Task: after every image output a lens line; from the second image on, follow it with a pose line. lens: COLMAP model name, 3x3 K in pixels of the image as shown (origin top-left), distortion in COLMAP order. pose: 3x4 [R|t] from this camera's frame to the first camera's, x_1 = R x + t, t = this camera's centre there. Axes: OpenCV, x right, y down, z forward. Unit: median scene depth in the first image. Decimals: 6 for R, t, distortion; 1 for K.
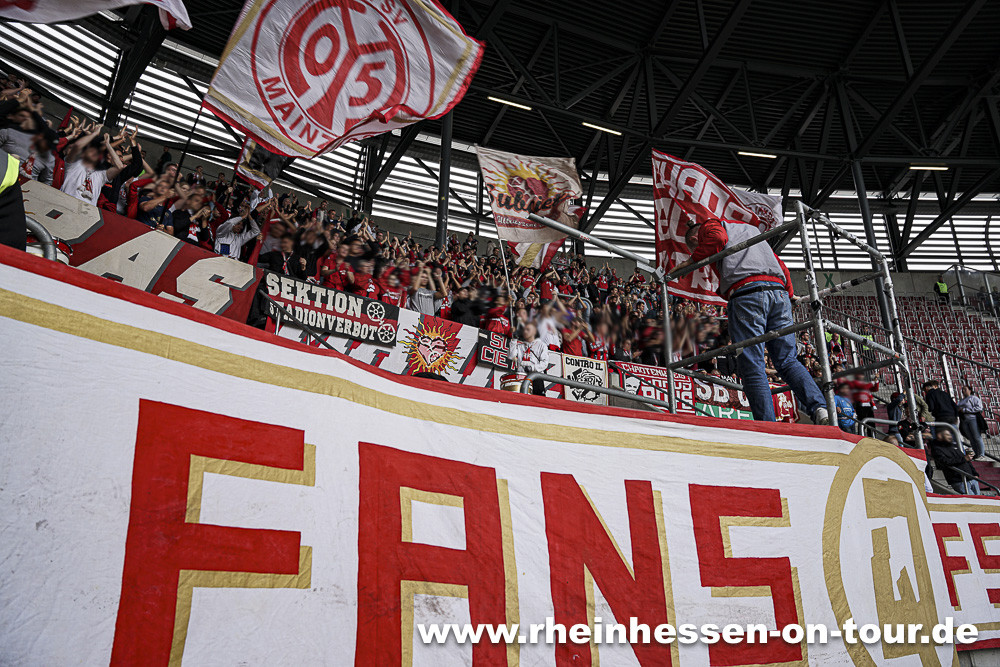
lens RADIAL K [[717.2, 0, 500.0], [0, 717.2, 333.5], [0, 0, 1]] dist [-0.001205, -0.000434]
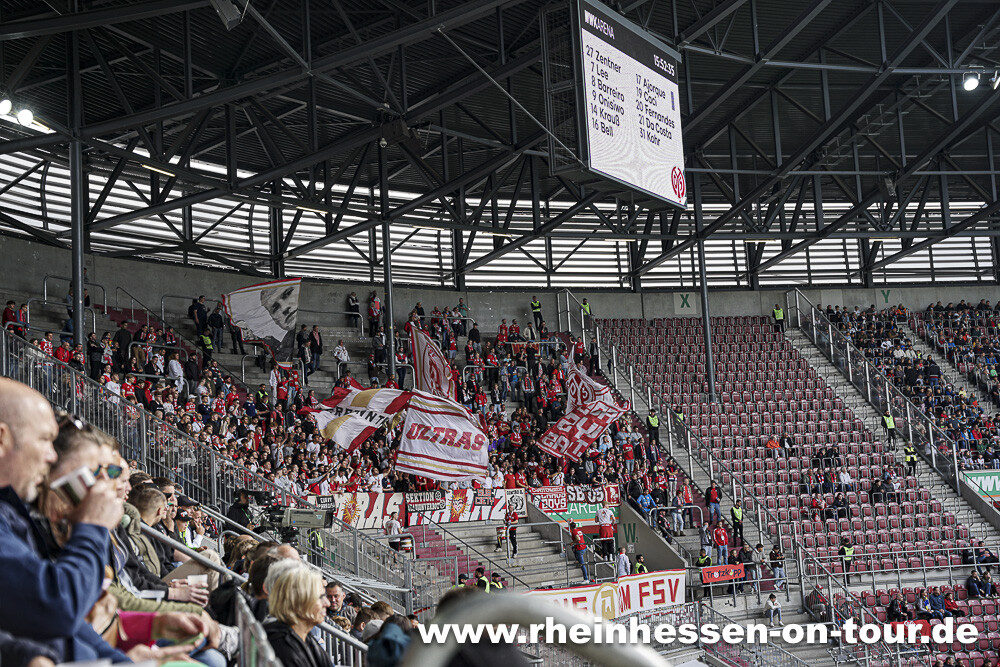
lens RADIAL K [[1281.2, 0, 500.0], [0, 1281.2, 333.5], [0, 0, 1]] dist [0.047959, 0.038888]
pose [[0.979527, -0.024220, 0.199852, -1.089000], [-0.015394, 0.980818, 0.194315, -1.854335], [-0.200725, -0.193413, 0.960365, -4.010618]]
